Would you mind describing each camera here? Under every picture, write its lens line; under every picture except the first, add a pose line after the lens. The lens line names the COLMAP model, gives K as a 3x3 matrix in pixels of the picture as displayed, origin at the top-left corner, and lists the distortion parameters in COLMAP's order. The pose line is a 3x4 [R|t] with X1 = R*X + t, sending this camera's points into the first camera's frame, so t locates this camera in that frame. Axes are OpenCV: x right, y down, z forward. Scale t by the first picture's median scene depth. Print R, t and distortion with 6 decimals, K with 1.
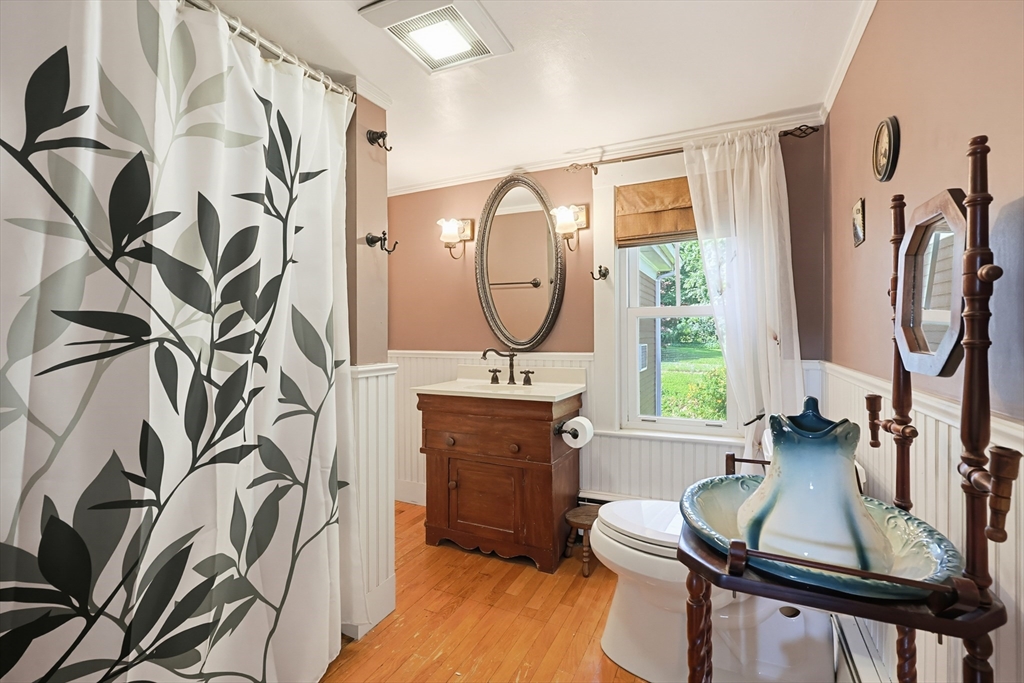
lens RADIAL K [[445.7, 0, 512.0], [0, 445.7, 341.5], [0, 0, 1]] dist [-0.001102, 0.000045]
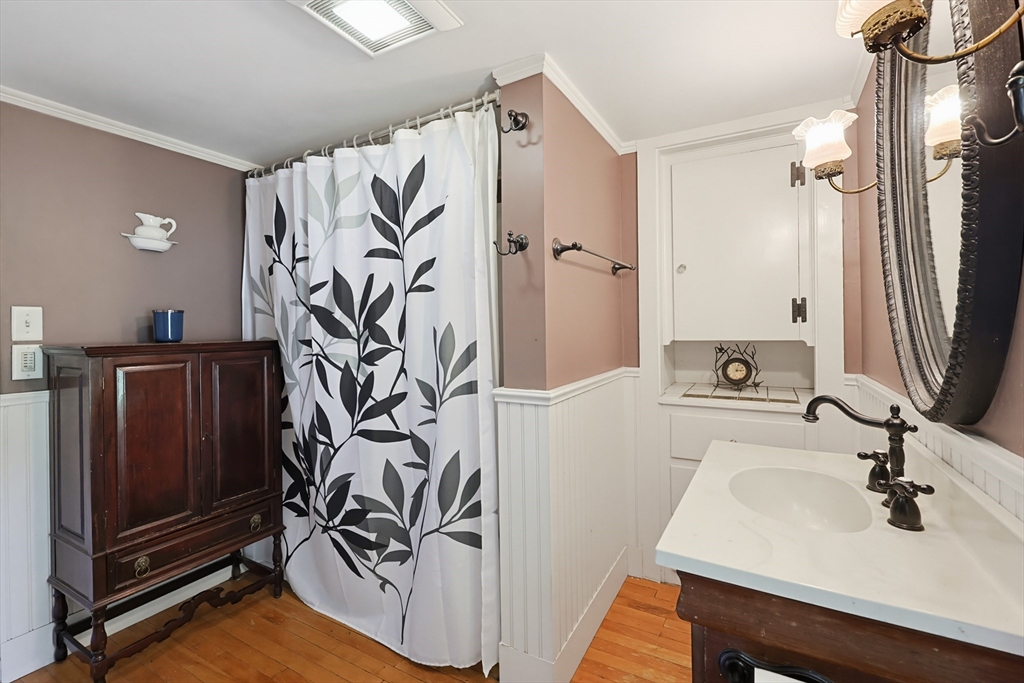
lens RADIAL K [[431.4, 0, 516.6], [0, 431.4, 329.3], [0, 0, 1]] dist [-0.000370, -0.000008]
pose [[-0.036955, 0.006802, -0.999294, 0.811047], [-0.006733, 0.999952, 0.007056, -0.109288], [0.999294, 0.006988, -0.036908, 1.632688]]
